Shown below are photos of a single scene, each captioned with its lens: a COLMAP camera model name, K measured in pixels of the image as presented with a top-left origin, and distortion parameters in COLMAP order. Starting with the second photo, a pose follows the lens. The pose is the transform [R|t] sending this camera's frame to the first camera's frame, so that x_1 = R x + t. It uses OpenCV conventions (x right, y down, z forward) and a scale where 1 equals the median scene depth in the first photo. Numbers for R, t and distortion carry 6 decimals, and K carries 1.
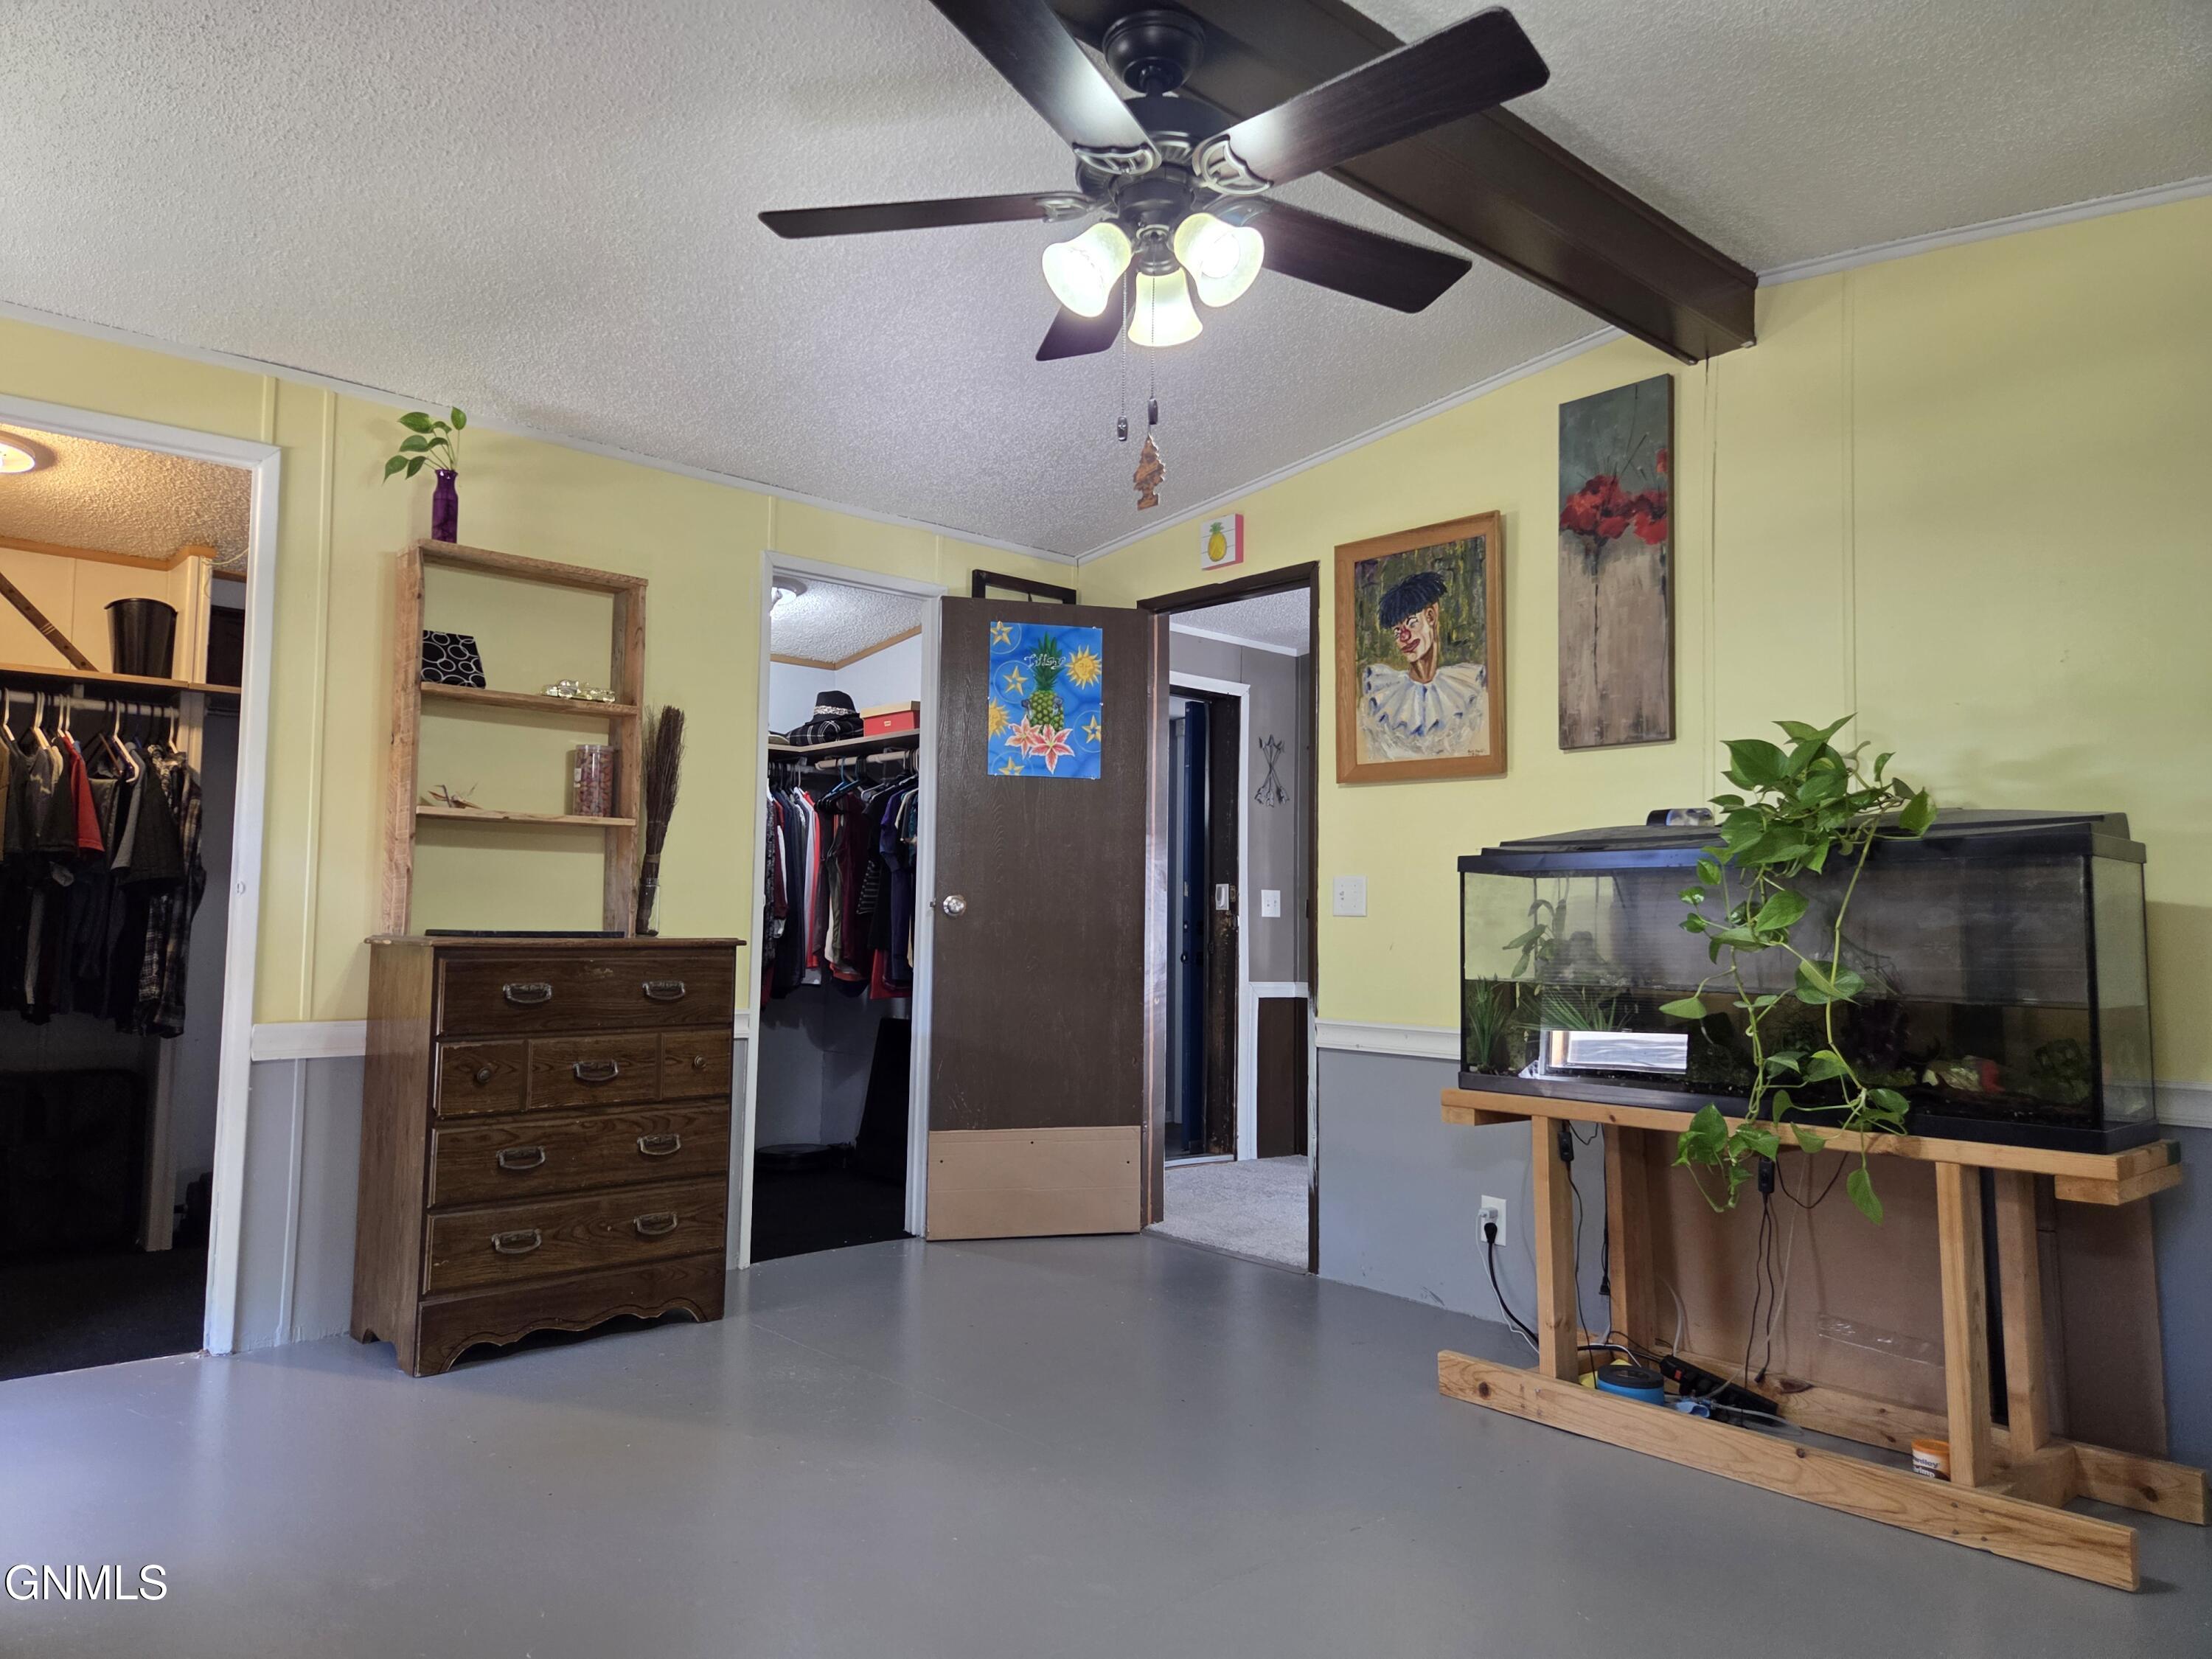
lens RADIAL K [[1464.9, 0, 1106.2], [0, 1464.9, 815.3], [0, 0, 1]] dist [0.034006, -0.014417]
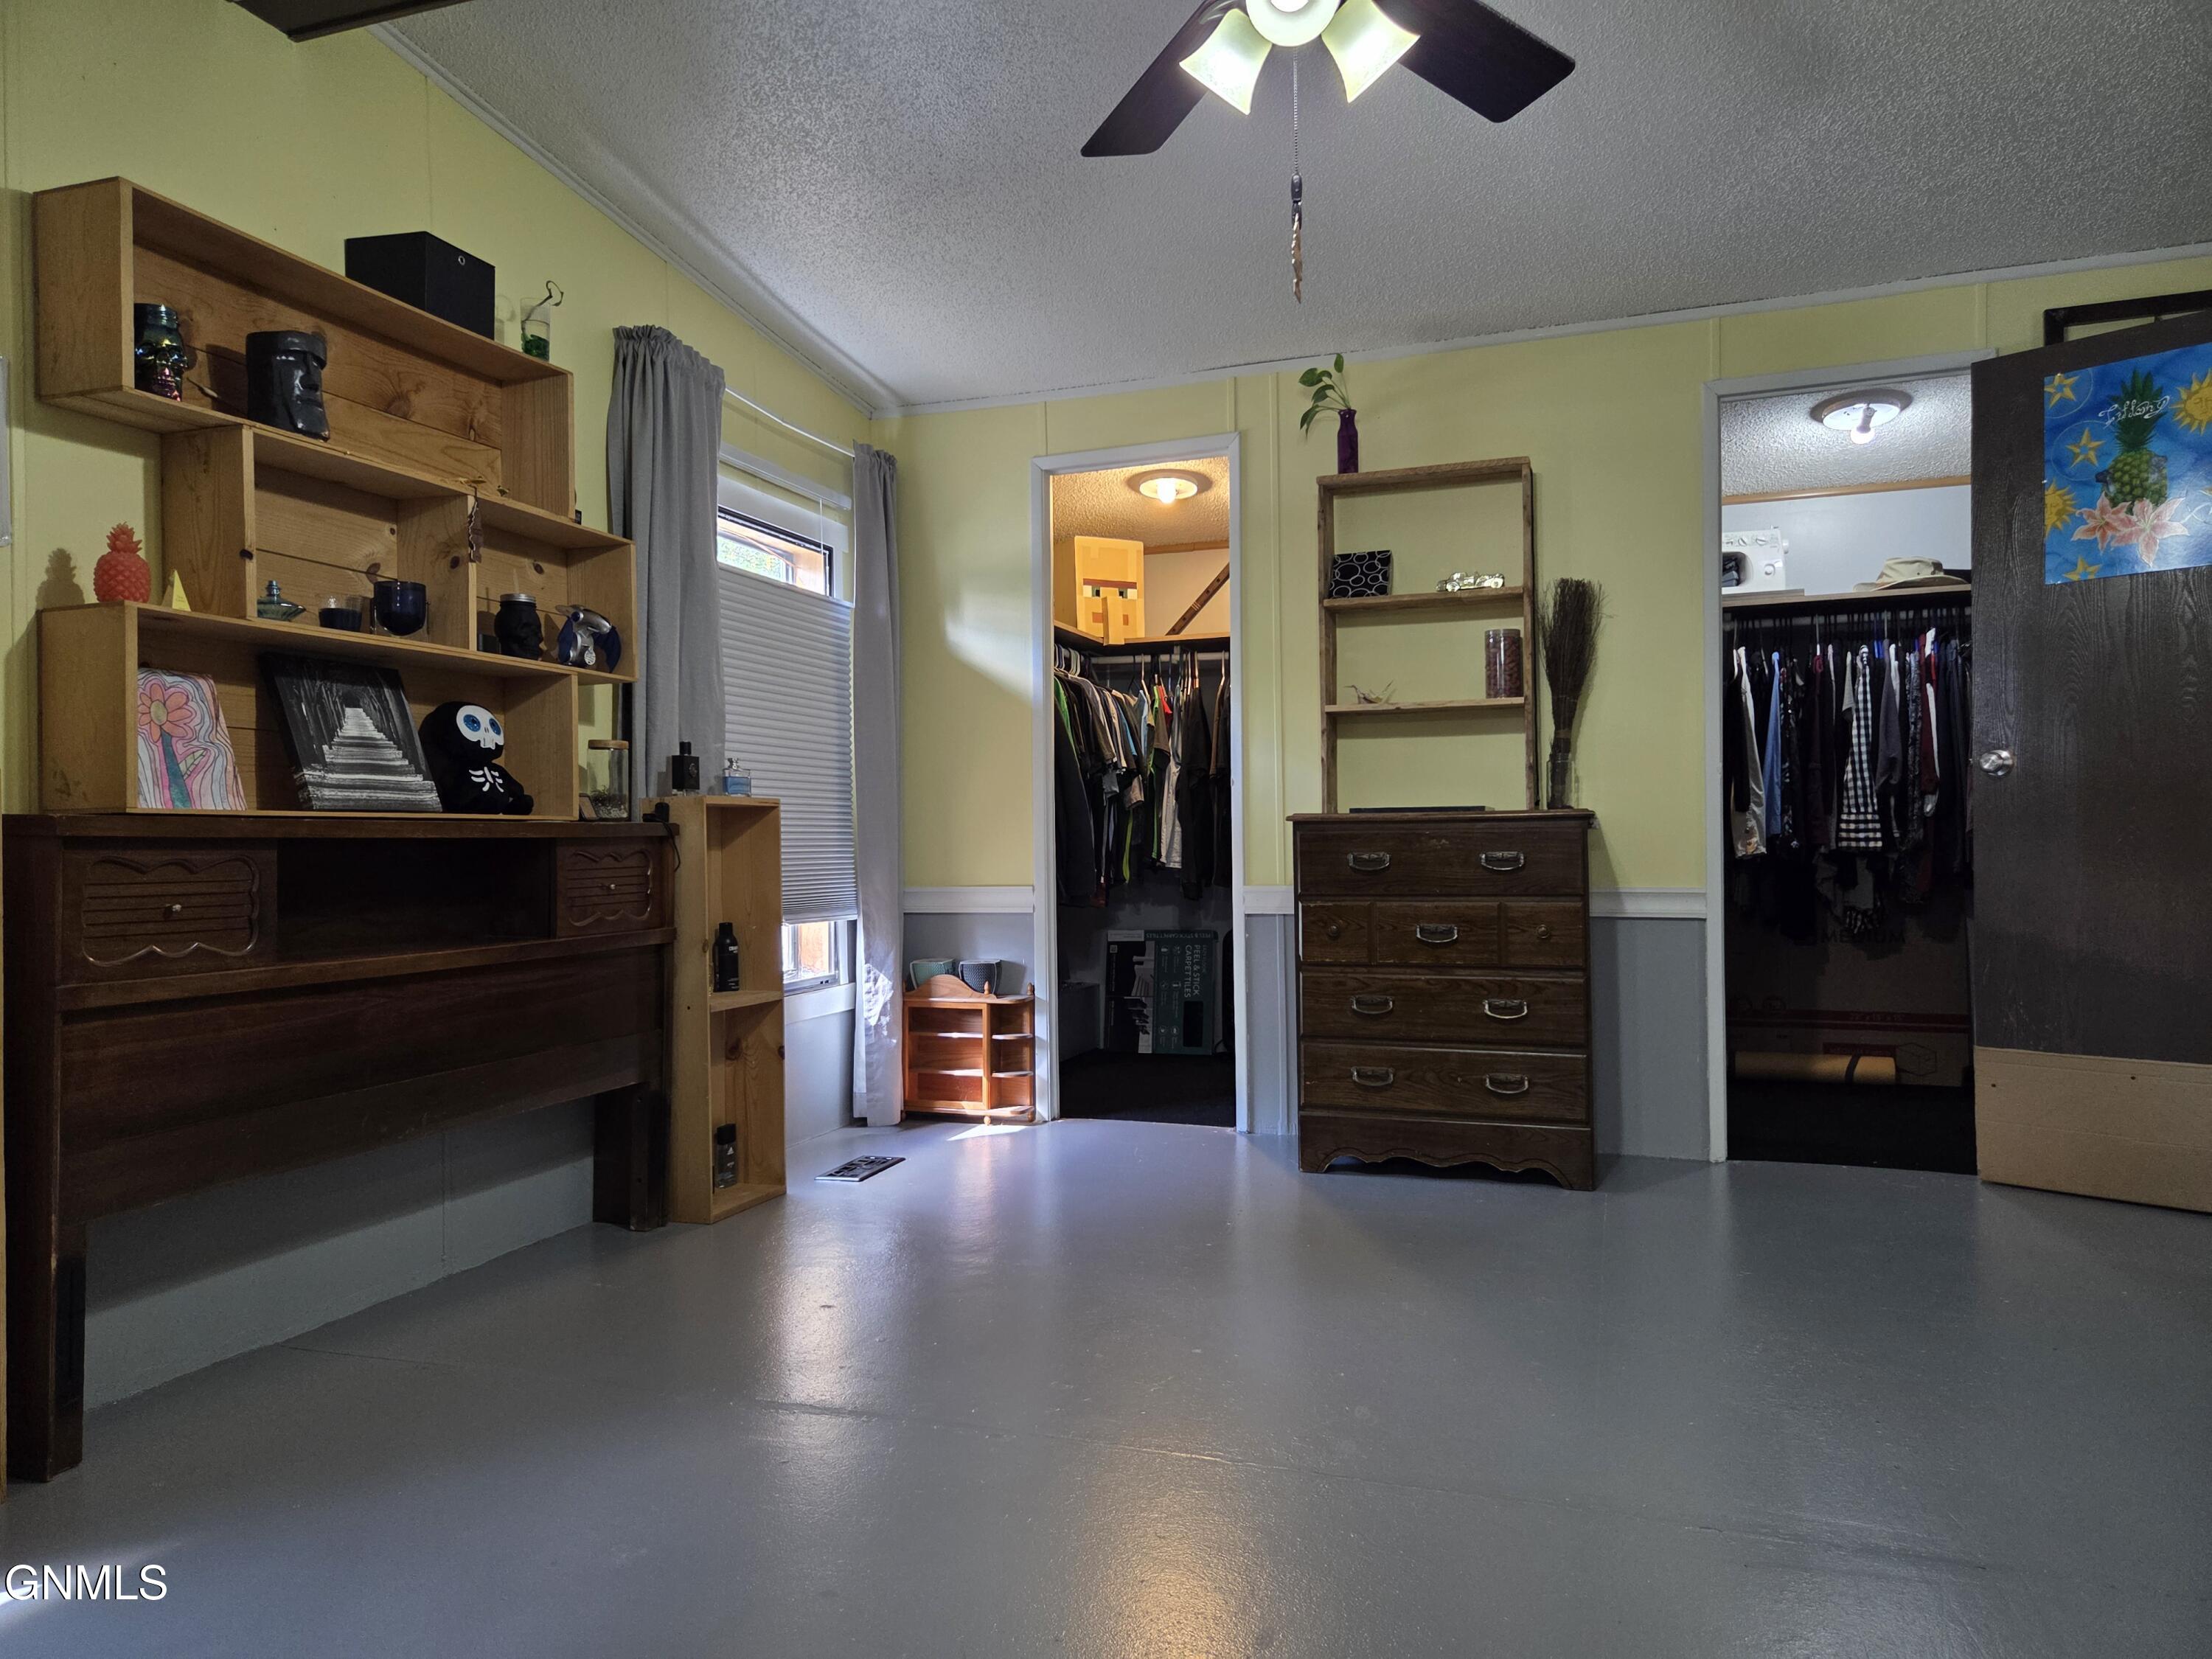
lens RADIAL K [[1464.9, 0, 1103.7], [0, 1464.9, 844.5], [0, 0, 1]] dist [0.034006, -0.014417]
pose [[0.465274, -0.017400, -0.884996, 0.471460], [0.084749, 0.996089, 0.024971, 0.057971], [0.881100, -0.086620, 0.464929, 0.275015]]
